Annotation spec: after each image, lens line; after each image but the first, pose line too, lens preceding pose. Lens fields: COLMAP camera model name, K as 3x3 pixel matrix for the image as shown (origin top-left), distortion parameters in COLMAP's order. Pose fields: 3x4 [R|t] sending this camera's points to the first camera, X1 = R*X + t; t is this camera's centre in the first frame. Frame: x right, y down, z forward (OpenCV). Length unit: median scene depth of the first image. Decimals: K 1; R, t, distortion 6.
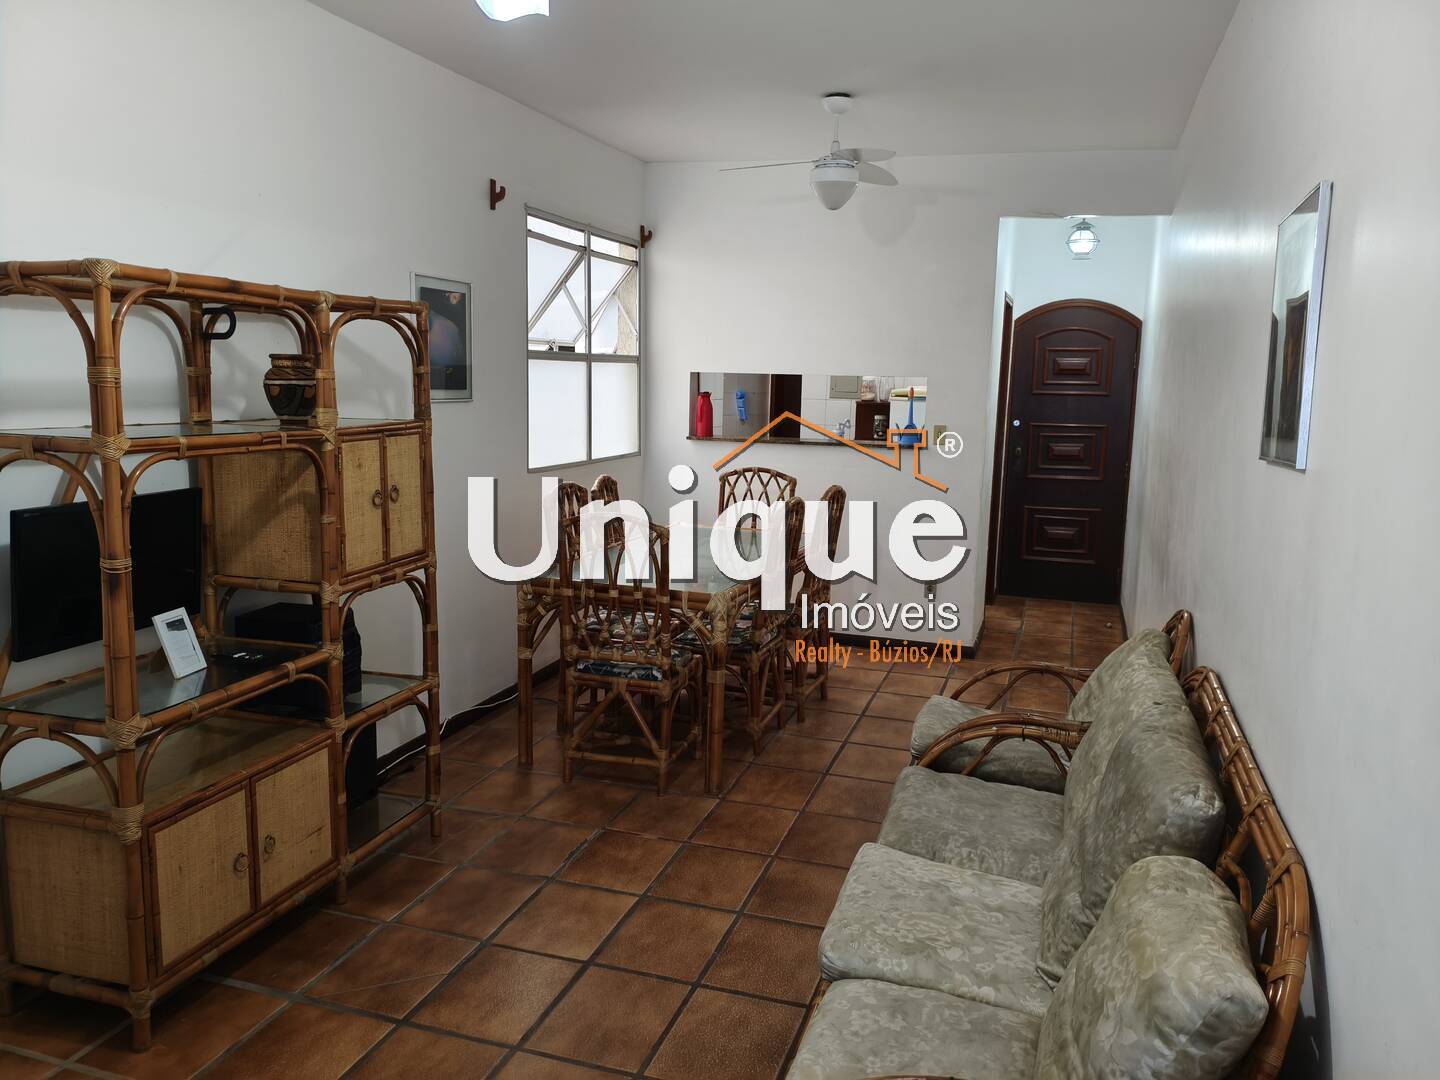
lens RADIAL K [[1118.2, 0, 722.3], [0, 1118.2, 544.1], [0, 0, 1]] dist [0.006753, -0.008148]
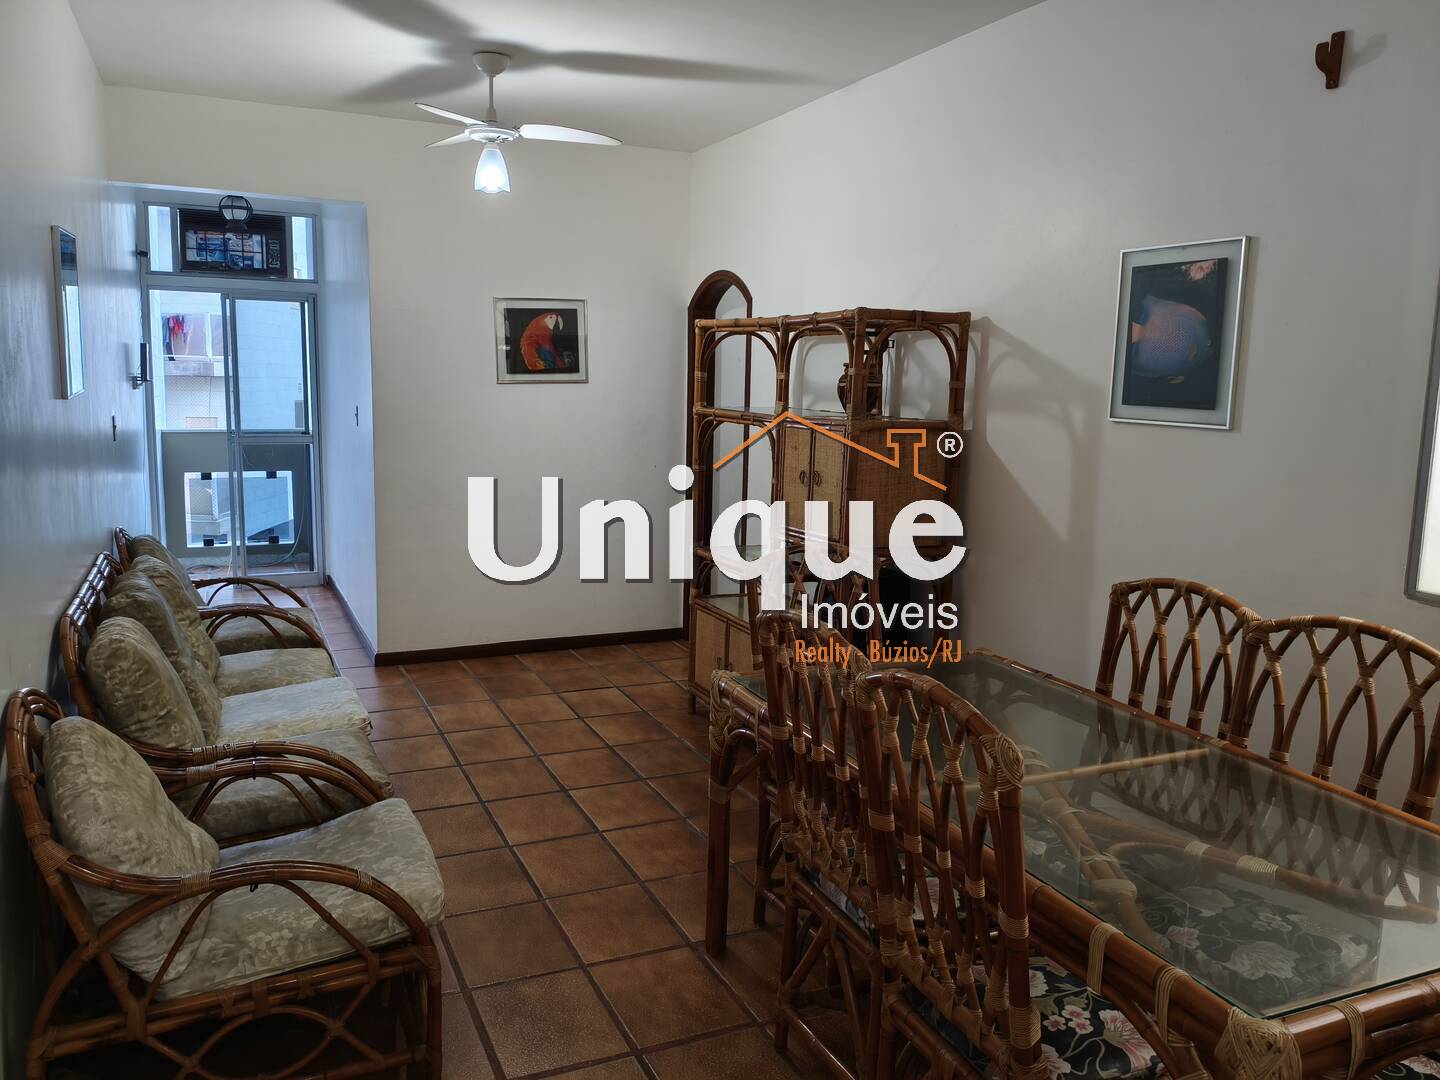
lens RADIAL K [[1118.2, 0, 723.6], [0, 1118.2, 533.1], [0, 0, 1]] dist [0.006753, -0.008148]
pose [[-0.749191, 0.056031, -0.659980, 0.544125], [-0.136845, 0.961824, 0.237000, -0.249496], [0.648064, 0.267873, -0.712922, 1.754766]]
